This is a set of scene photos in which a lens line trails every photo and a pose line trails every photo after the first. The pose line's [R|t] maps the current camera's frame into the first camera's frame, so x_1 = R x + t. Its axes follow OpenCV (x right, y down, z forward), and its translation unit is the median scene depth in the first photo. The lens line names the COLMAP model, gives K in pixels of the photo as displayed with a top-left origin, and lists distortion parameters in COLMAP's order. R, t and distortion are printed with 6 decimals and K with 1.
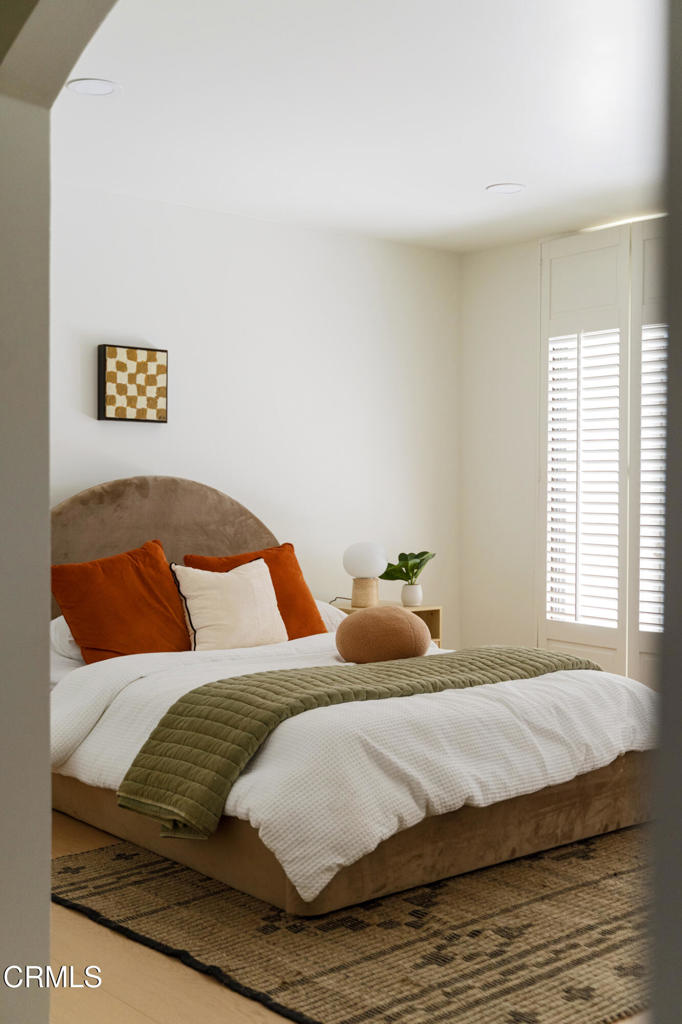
lens RADIAL K [[1193.6, 0, 341.1], [0, 1193.6, 512.4], [0, 0, 1]] dist [-0.003214, 0.000000]
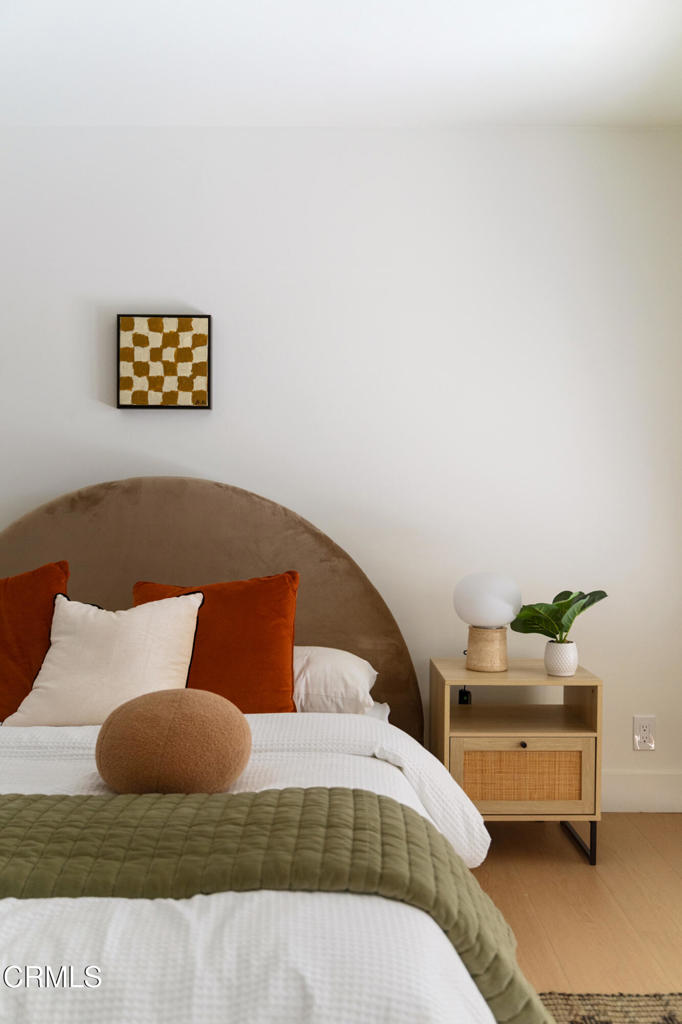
lens RADIAL K [[1040.8, 0, 340.9], [0, 1040.8, 507.6], [0, 0, 1]] dist [0.068647, 0.000000]
pose [[0.752340, 0.000979, -0.658774, 0.372376], [-0.010425, 0.999891, -0.010420, -0.004439], [0.658692, 0.014707, 0.752269, 0.556877]]
